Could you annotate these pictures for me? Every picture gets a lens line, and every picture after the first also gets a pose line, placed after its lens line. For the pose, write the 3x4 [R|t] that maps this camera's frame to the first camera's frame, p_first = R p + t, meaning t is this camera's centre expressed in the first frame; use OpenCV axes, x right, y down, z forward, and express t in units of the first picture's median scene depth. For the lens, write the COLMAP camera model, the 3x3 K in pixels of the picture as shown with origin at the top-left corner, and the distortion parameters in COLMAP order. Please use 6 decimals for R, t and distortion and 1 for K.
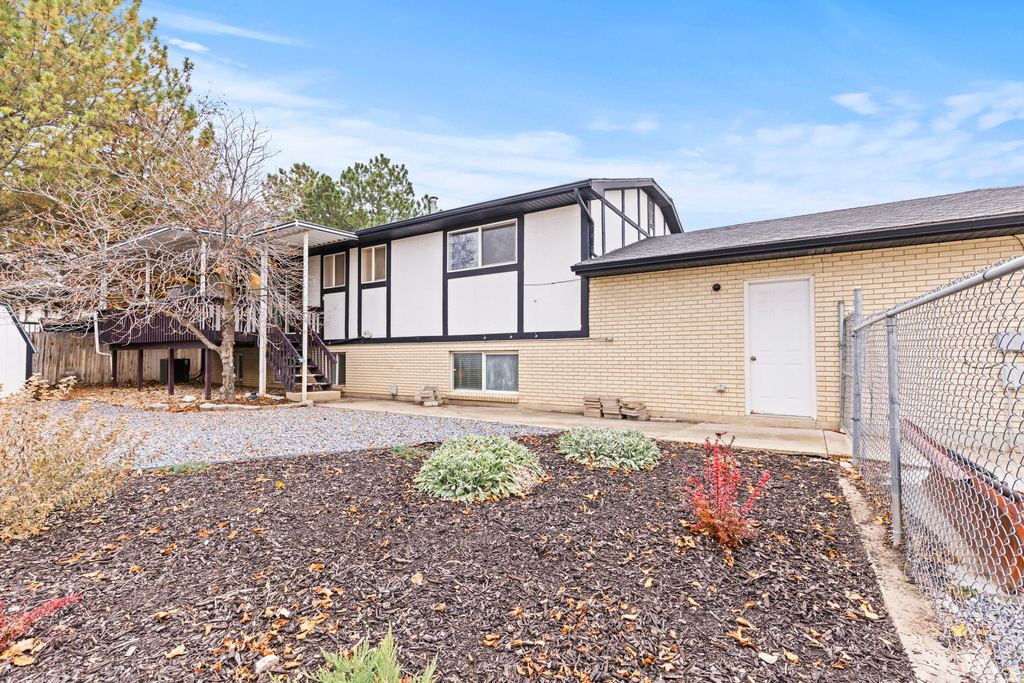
lens RADIAL K [[453.2, 0, 513.5], [0, 453.2, 346.7], [0, 0, 1]] dist [0.001894, 0.000307]
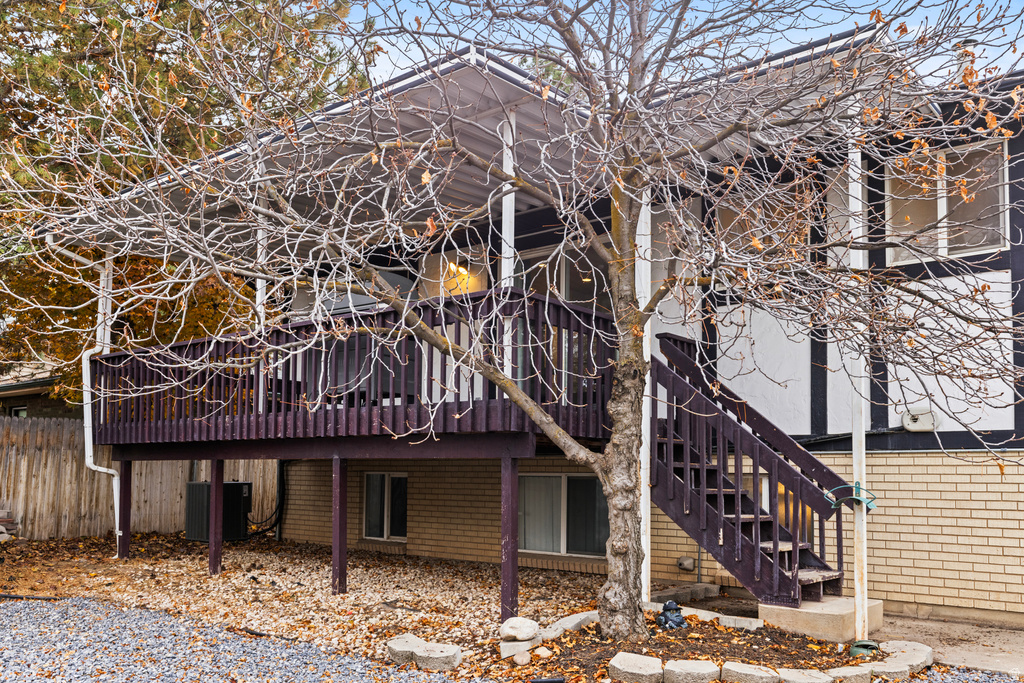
lens RADIAL K [[899.0, 0, 512.0], [0, 899.0, 341.5], [0, 0, 1]] dist [0.001710, 0.003168]
pose [[0.989840, -0.005376, -0.142084, -0.378422], [-0.013980, 0.990763, -0.134884, 0.005096], [0.141497, 0.135500, 0.980621, 0.226423]]
